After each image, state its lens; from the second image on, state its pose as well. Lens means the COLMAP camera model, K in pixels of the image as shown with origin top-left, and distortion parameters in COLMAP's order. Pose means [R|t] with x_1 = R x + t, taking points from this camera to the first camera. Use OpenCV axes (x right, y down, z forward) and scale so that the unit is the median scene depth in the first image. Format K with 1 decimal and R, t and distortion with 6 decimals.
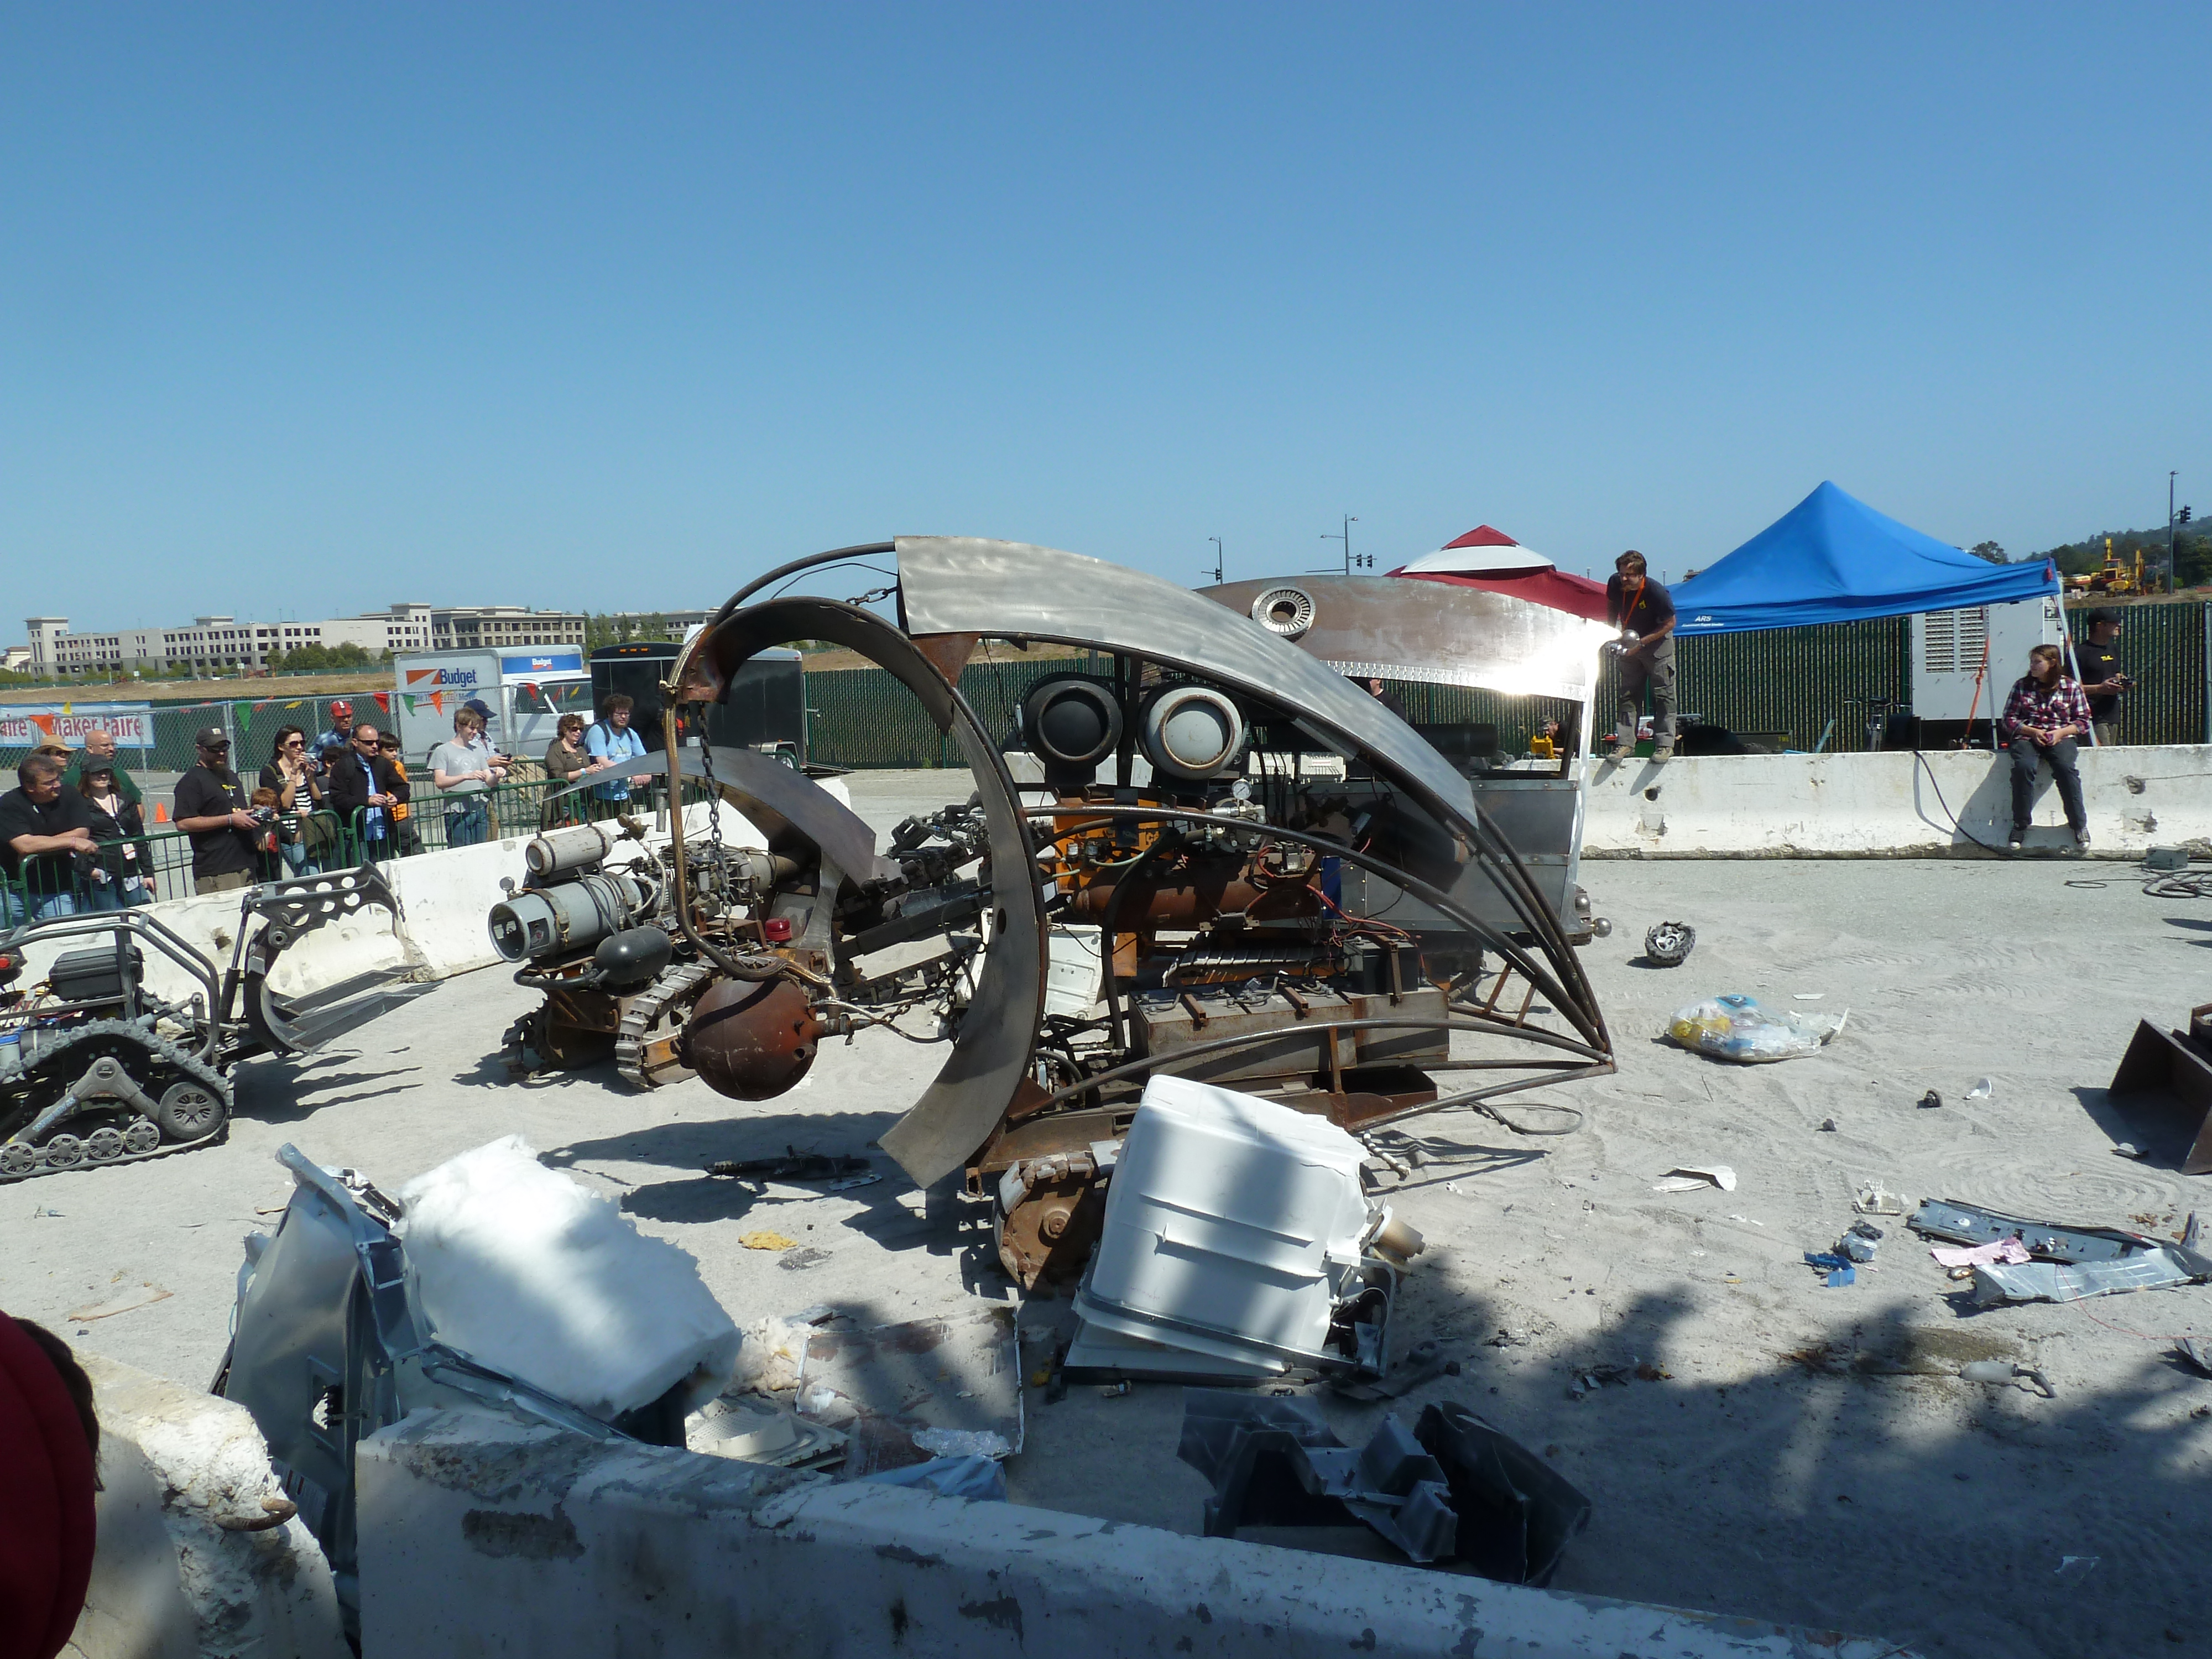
lens RADIAL K [[1577.1, 0, 1078.6], [0, 1577.1, 799.8], [0, 0, 1]] dist [-0.032215, -0.001386]
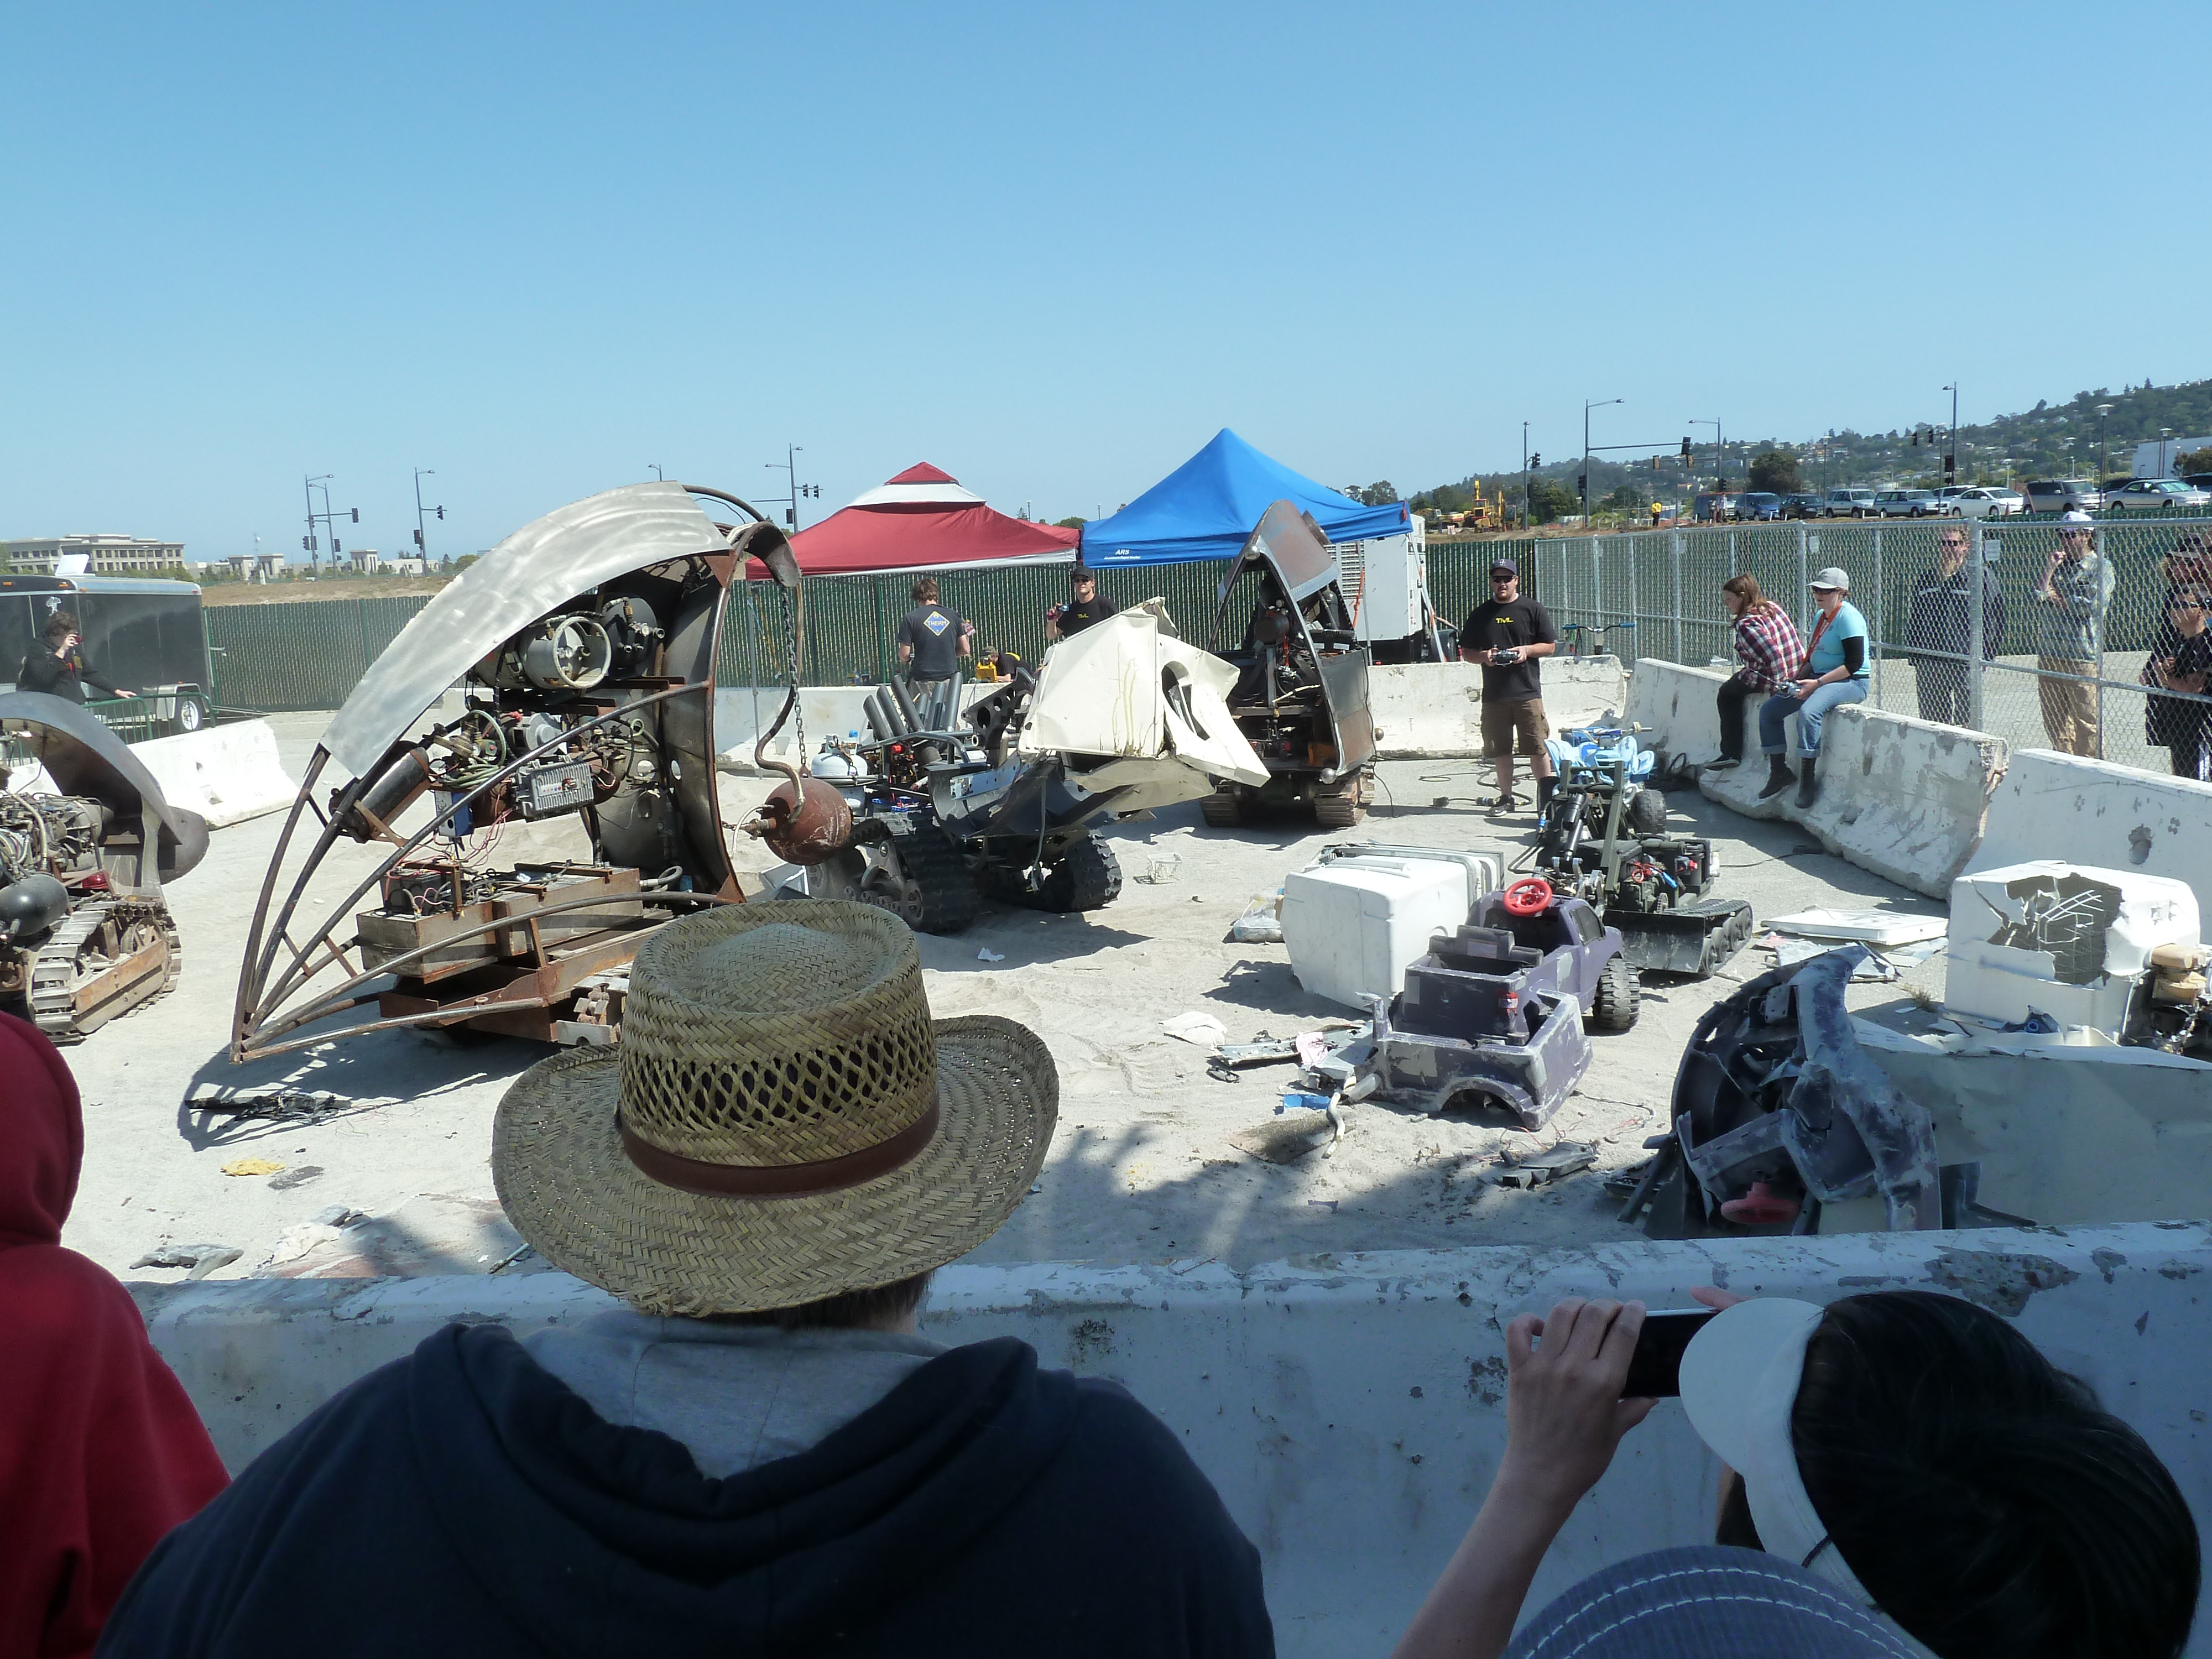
lens RADIAL K [[1577.1, 0, 1078.6], [0, 1577.1, 799.8], [0, 0, 1]] dist [-0.032215, -0.001386]
pose [[0.941519, -0.045714, 0.333845, -0.022884], [0.031273, 0.998333, 0.048506, 0.013534], [-0.335506, -0.035229, 0.941379, -0.118205]]
